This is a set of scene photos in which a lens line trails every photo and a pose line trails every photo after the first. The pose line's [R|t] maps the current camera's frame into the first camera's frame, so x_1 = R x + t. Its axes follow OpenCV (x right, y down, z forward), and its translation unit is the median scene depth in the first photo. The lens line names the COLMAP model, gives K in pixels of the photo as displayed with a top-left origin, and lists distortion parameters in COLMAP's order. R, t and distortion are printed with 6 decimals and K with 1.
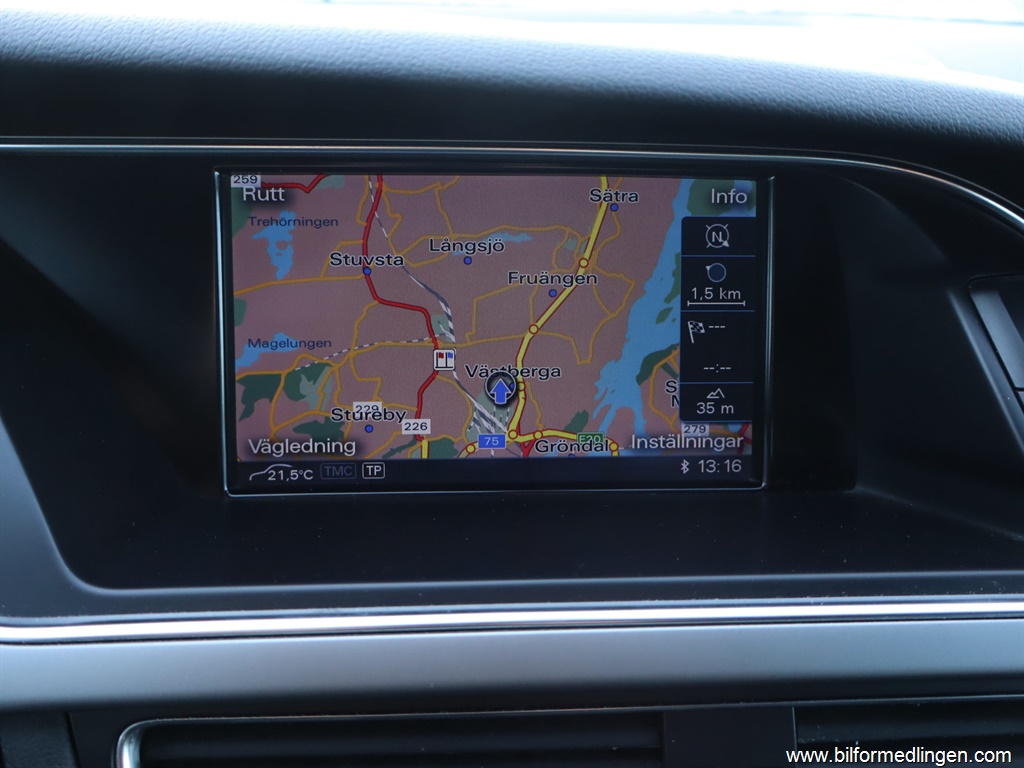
lens RADIAL K [[959.3, 0, 512.0], [0, 959.3, 384.0], [0, 0, 1]] dist [-0.006185, -0.008988]
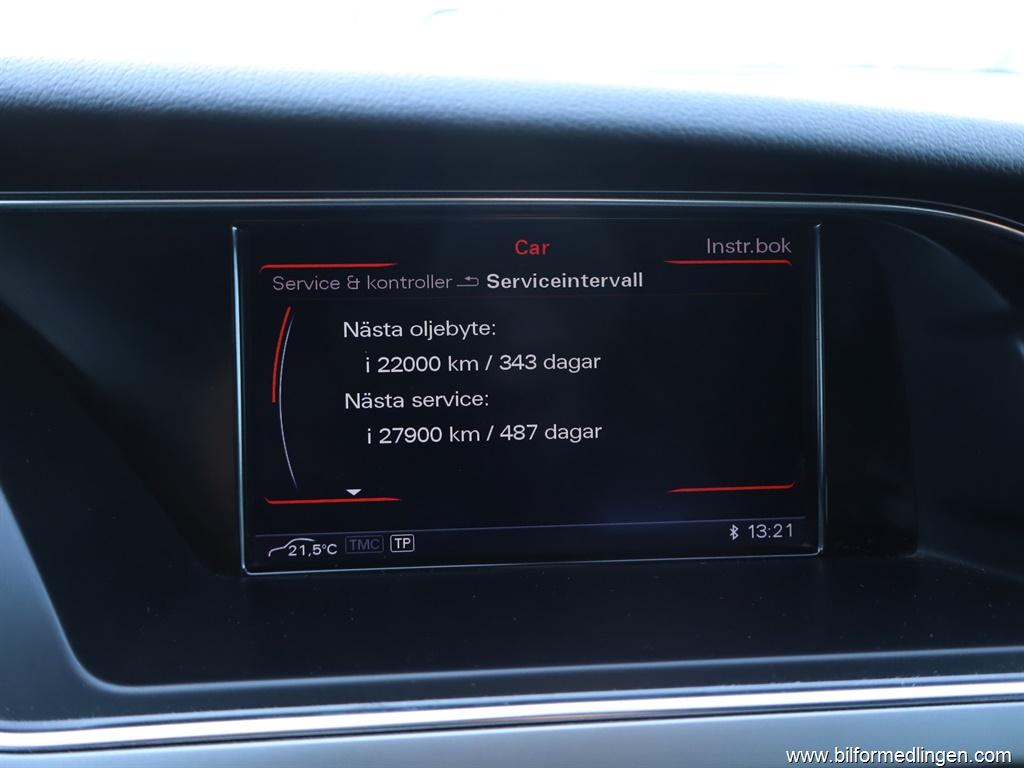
lens RADIAL K [[959.3, 0, 512.0], [0, 959.3, 384.0], [0, 0, 1]] dist [-0.006185, -0.008988]
pose [[0.999726, -0.016904, 0.016205, -0.068496], [0.017870, 0.997949, -0.061462, -0.006504], [-0.015133, 0.061735, 0.997978, 0.082844]]
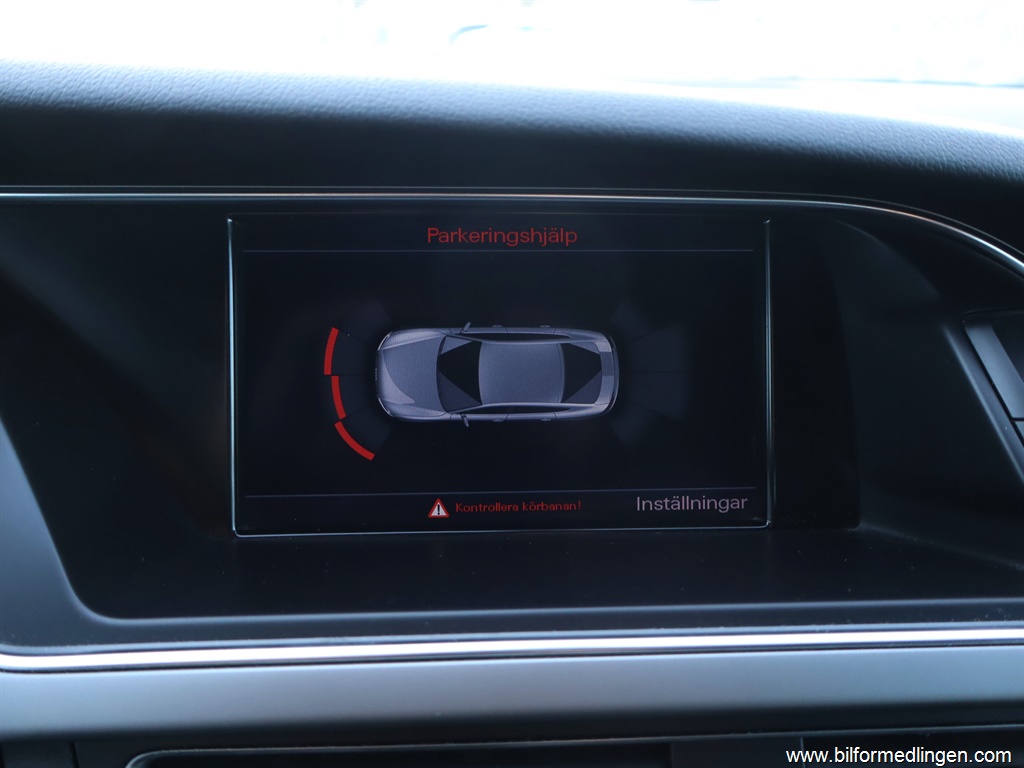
lens RADIAL K [[959.3, 0, 512.0], [0, 959.3, 384.0], [0, 0, 1]] dist [-0.006185, -0.008988]
pose [[0.999951, -0.007505, -0.006470, 0.002425], [0.007001, 0.997183, -0.074684, 0.044816], [0.007012, 0.074635, 0.997186, -0.020641]]
